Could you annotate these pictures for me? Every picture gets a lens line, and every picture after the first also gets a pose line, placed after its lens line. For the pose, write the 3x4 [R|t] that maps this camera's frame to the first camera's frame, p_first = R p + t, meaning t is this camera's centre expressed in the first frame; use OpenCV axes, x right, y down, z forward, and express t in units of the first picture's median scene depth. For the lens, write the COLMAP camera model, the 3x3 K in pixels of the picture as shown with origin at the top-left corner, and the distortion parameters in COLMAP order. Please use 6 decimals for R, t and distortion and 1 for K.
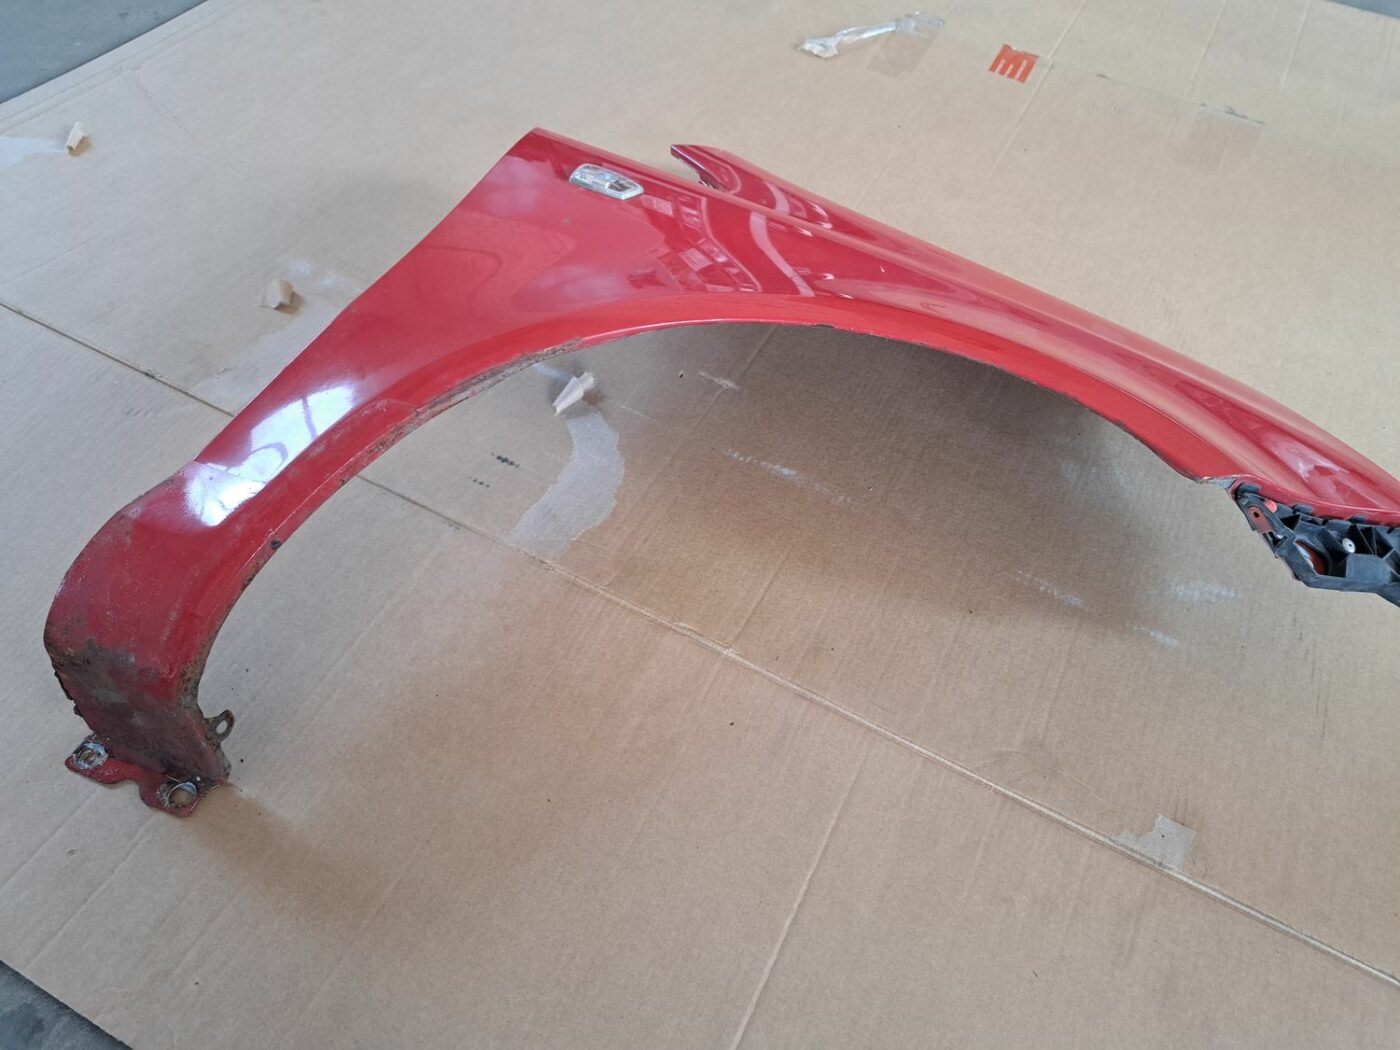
lens RADIAL K [[1084.6, 0, 693.4], [0, 1084.6, 472.0], [0, 0, 1]] dist [0.065454, -0.093222]
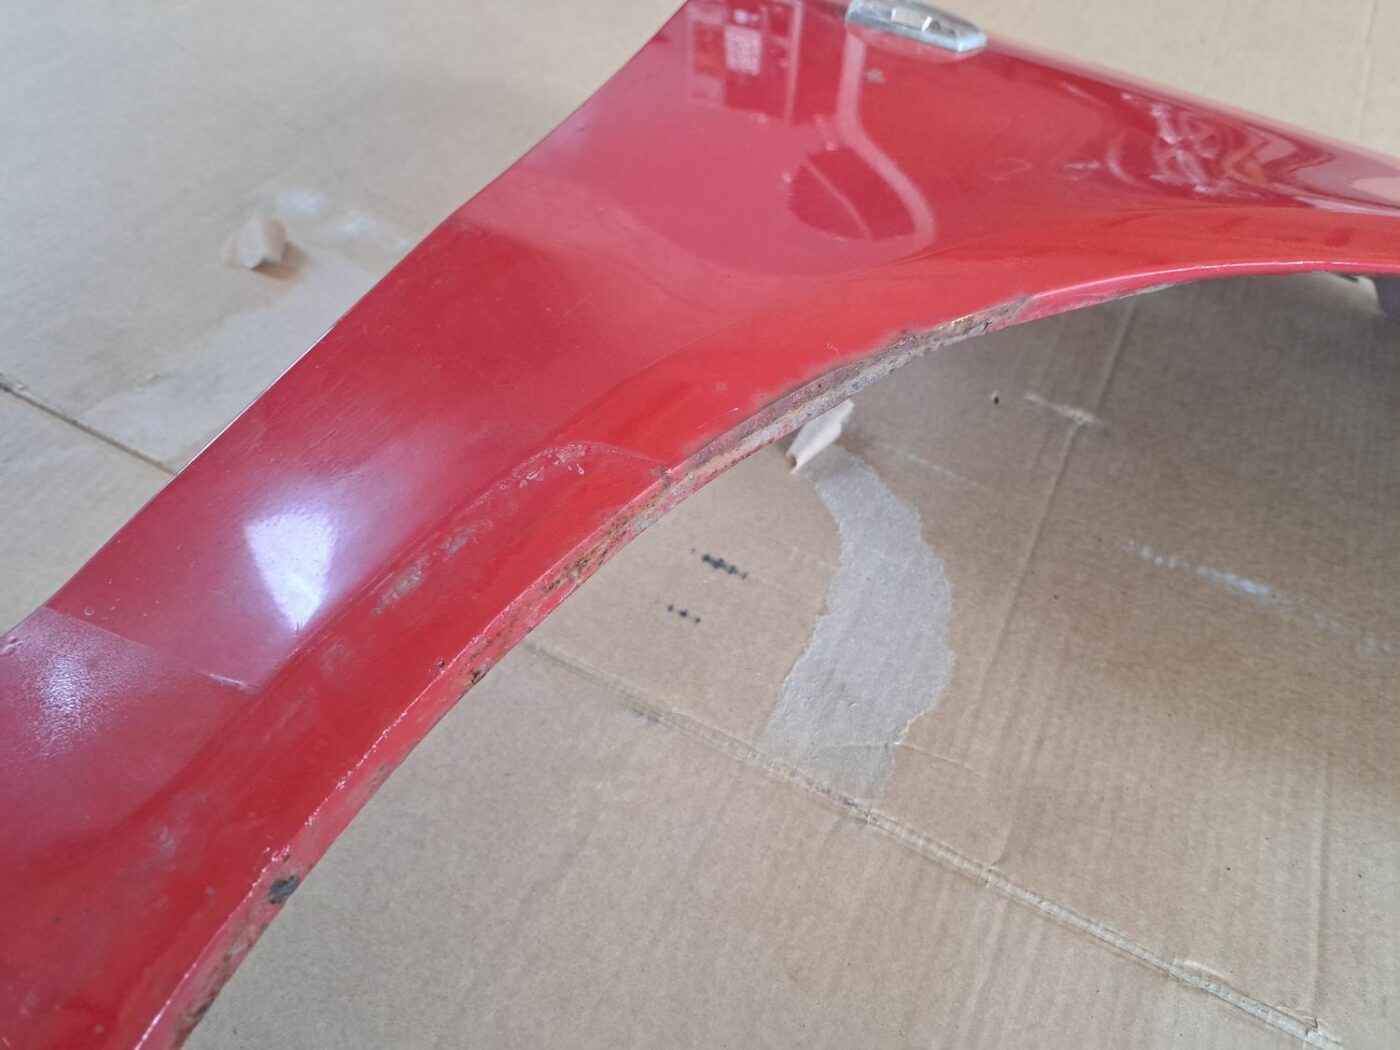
lens RADIAL K [[1084.6, 0, 688.2], [0, 1084.6, 474.7], [0, 0, 1]] dist [0.065454, -0.093222]
pose [[0.999212, 0.011337, 0.038046, -0.217758], [-0.010243, 0.999533, -0.028805, -0.039188], [-0.038355, 0.028392, 0.998861, 0.526520]]
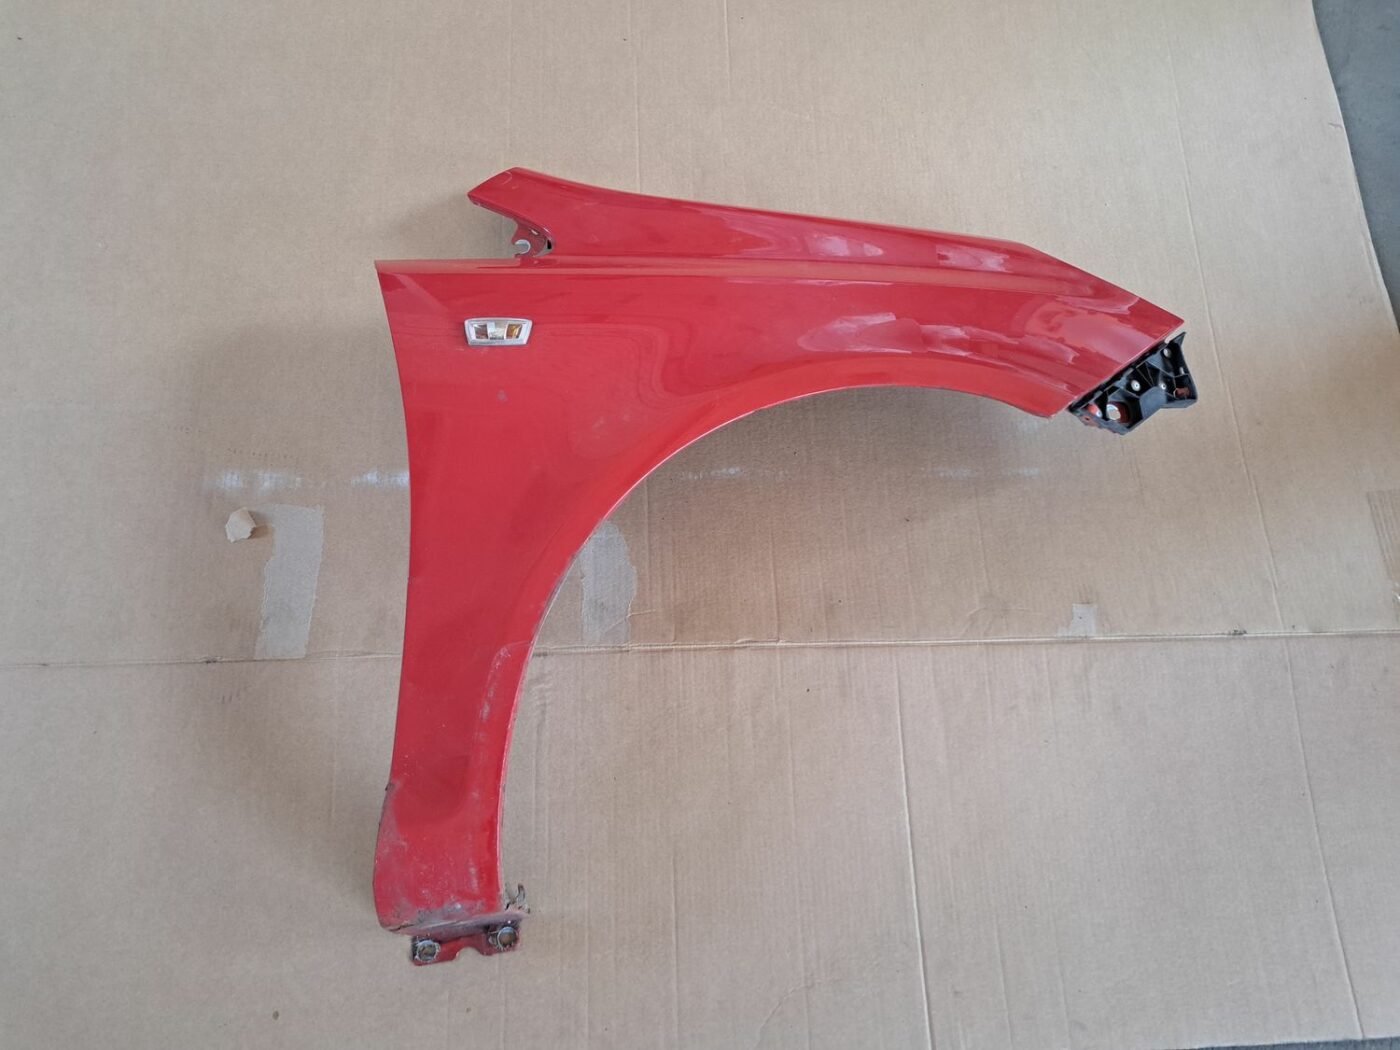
lens RADIAL K [[1084.6, 0, 710.5], [0, 1084.6, 537.9], [0, 0, 1]] dist [0.065454, -0.093222]
pose [[0.868125, -0.475562, 0.142128, -0.162466], [0.371687, 0.812645, 0.448840, -0.548151], [-0.328951, -0.336822, 0.882237, -0.129282]]
